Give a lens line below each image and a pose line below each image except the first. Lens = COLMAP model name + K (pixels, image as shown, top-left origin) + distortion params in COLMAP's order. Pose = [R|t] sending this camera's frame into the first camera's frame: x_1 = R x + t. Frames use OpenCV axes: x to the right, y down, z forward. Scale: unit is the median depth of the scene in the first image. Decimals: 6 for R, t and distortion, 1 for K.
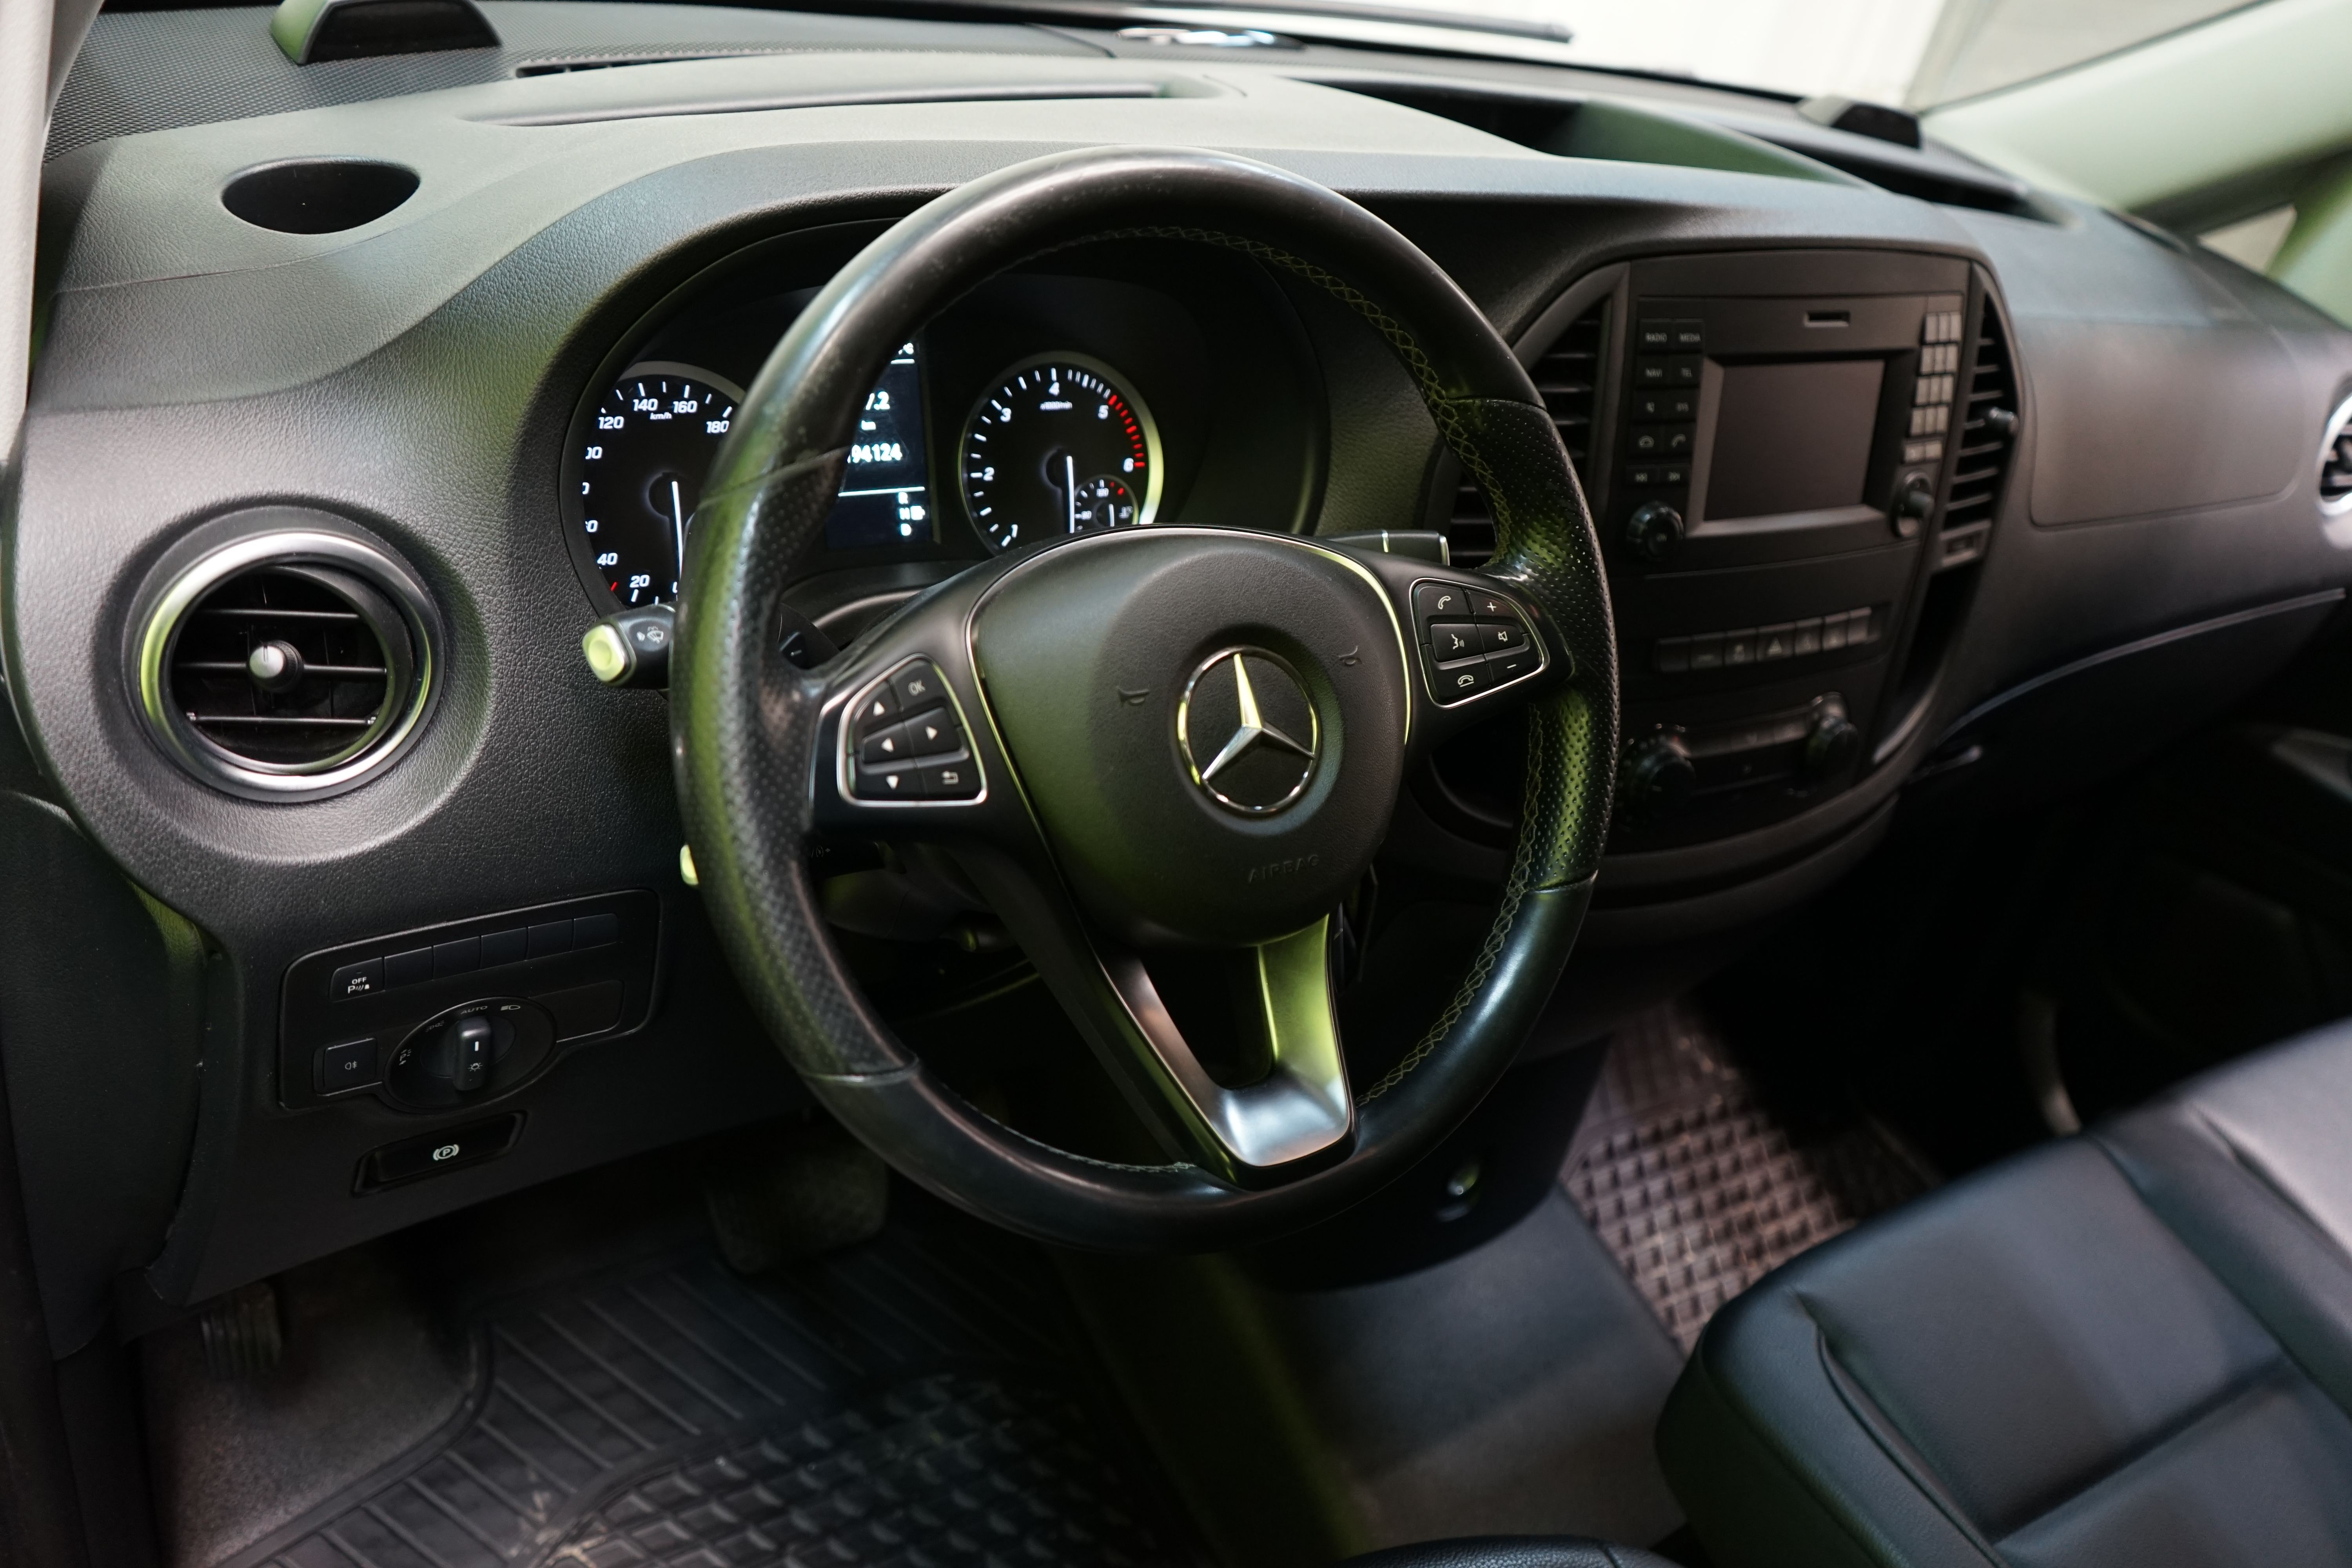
lens RADIAL K [[1862.6, 0, 1176.0], [0, 1862.6, 784.0], [0, 0, 1]] dist [-0.044858, 0.074563]
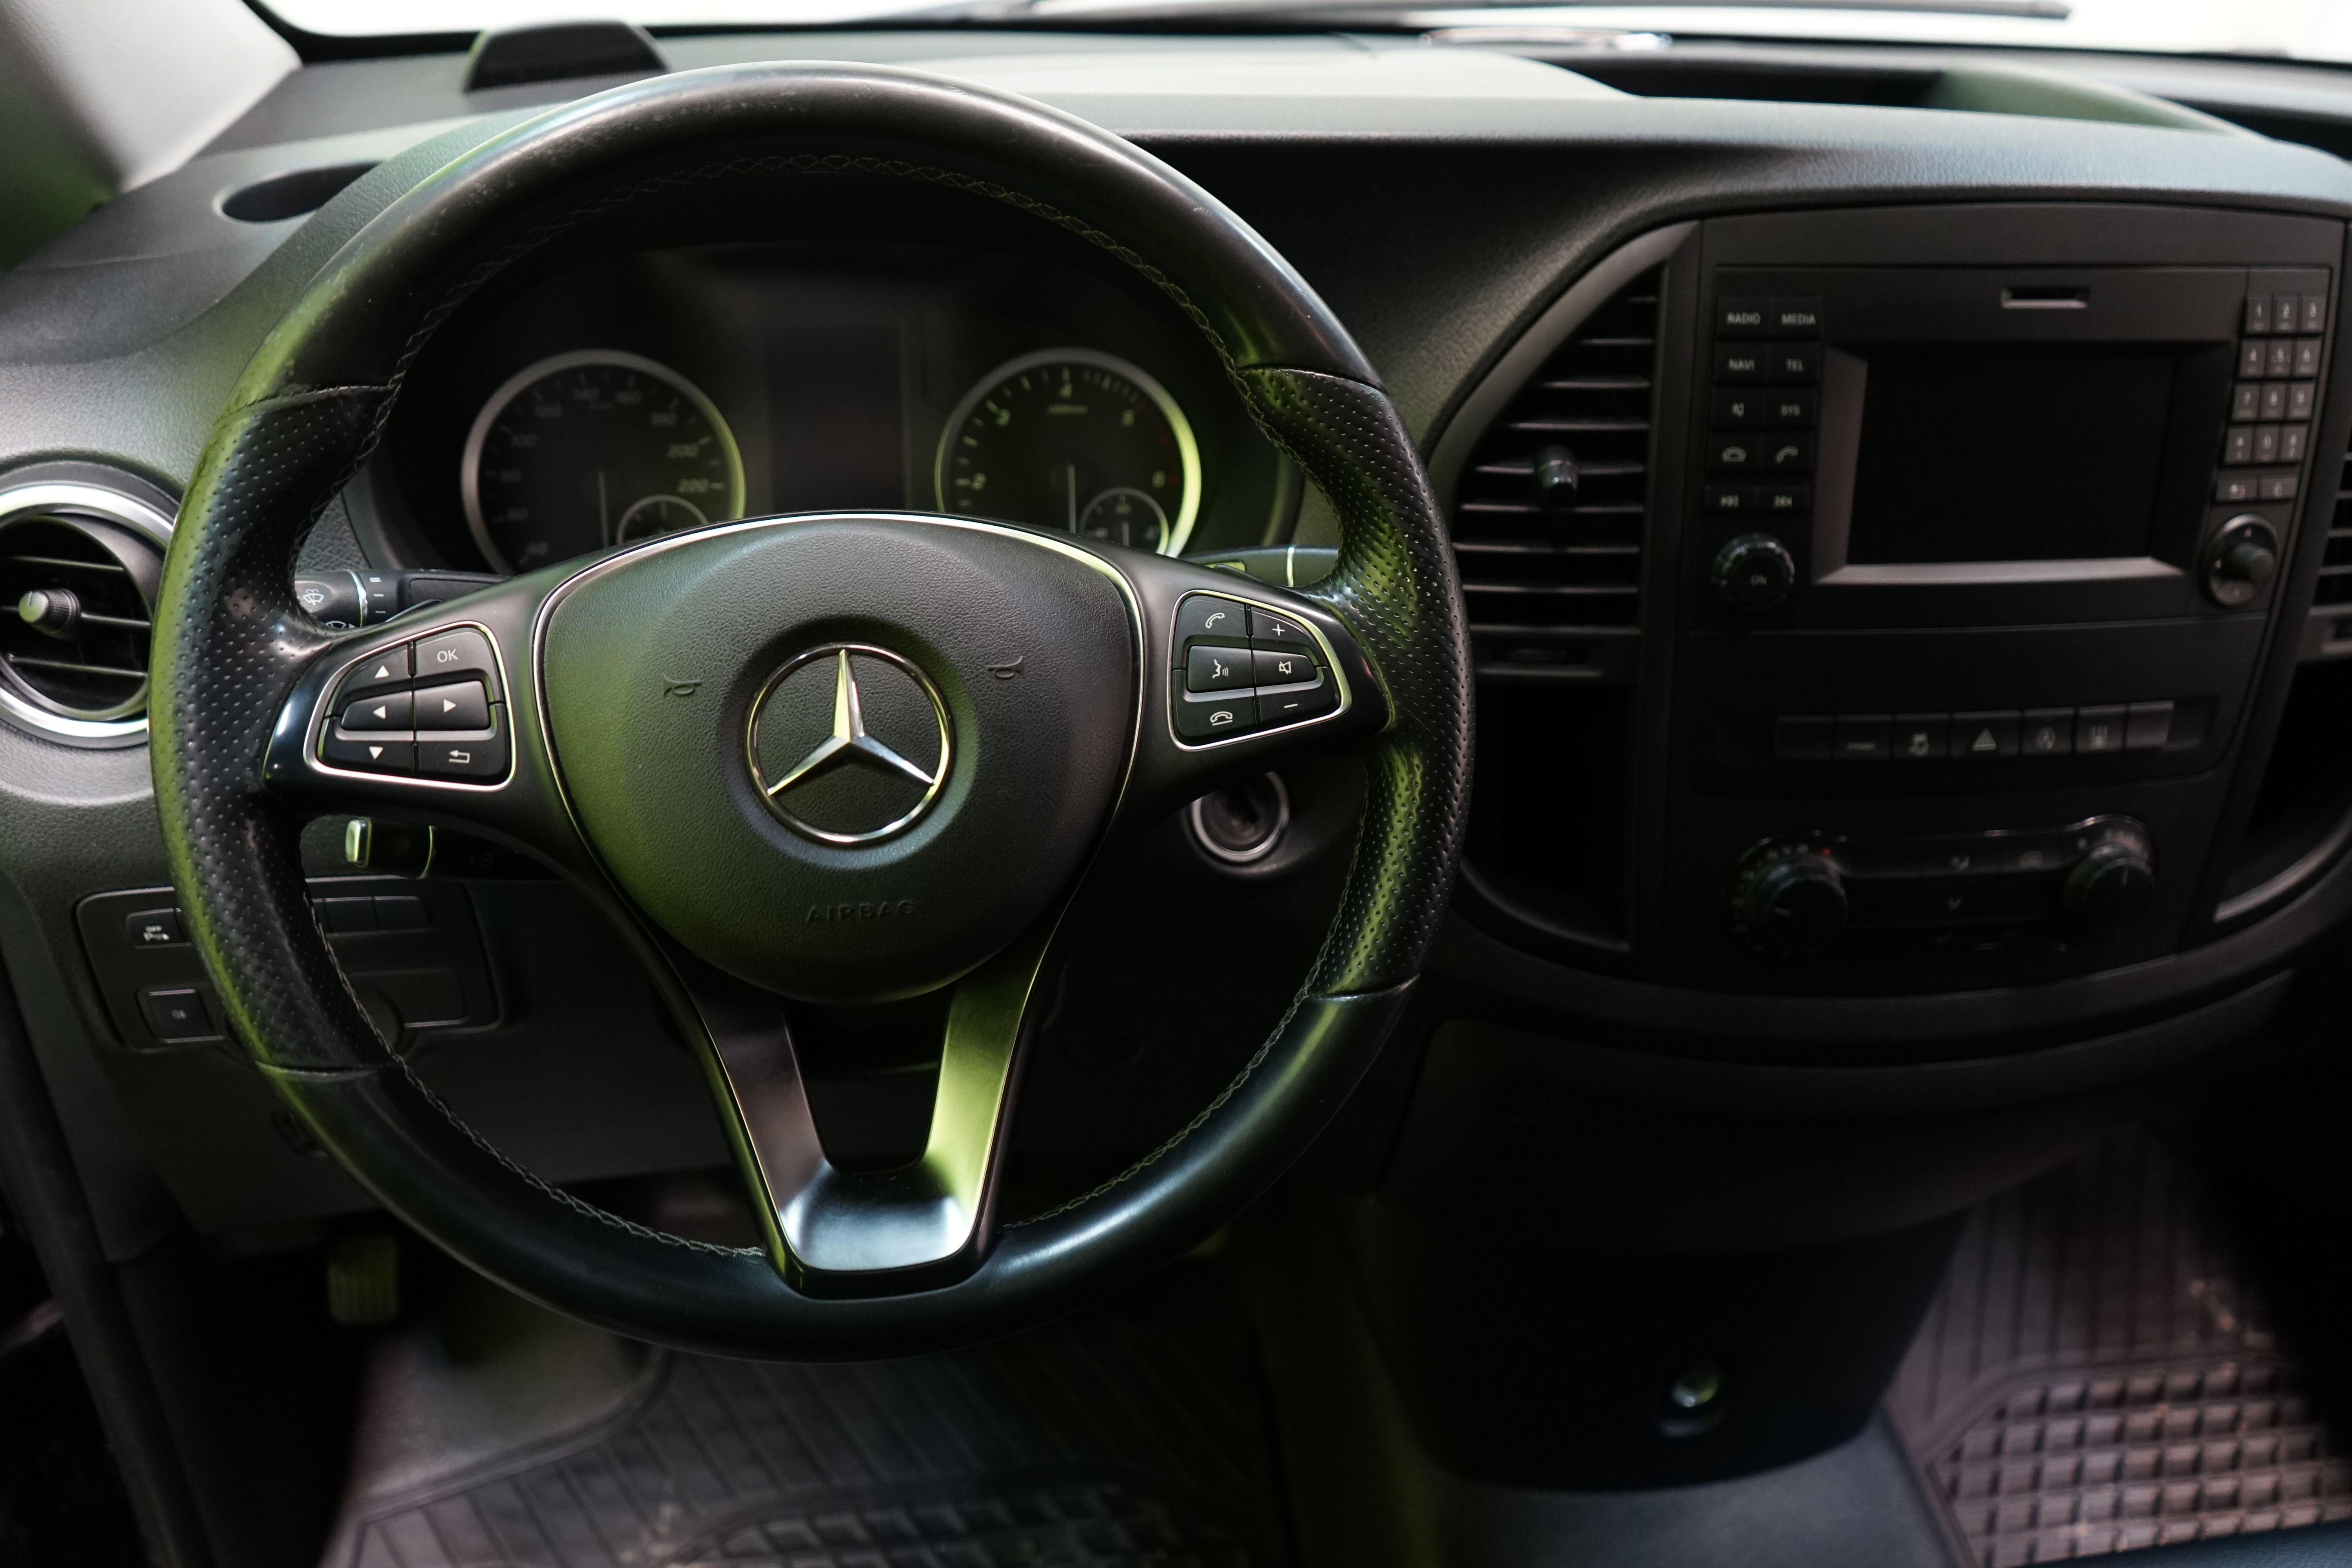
lens RADIAL K [[1880.8, 0, 1176.0], [0, 1880.8, 784.0], [0, 0, 1]] dist [-0.000690, -0.019229]
pose [[0.910244, 0.081238, -0.406024, 0.334869], [-0.103168, 0.994137, -0.032379, 0.000999], [0.401013, 0.071361, 0.913288, 0.182517]]
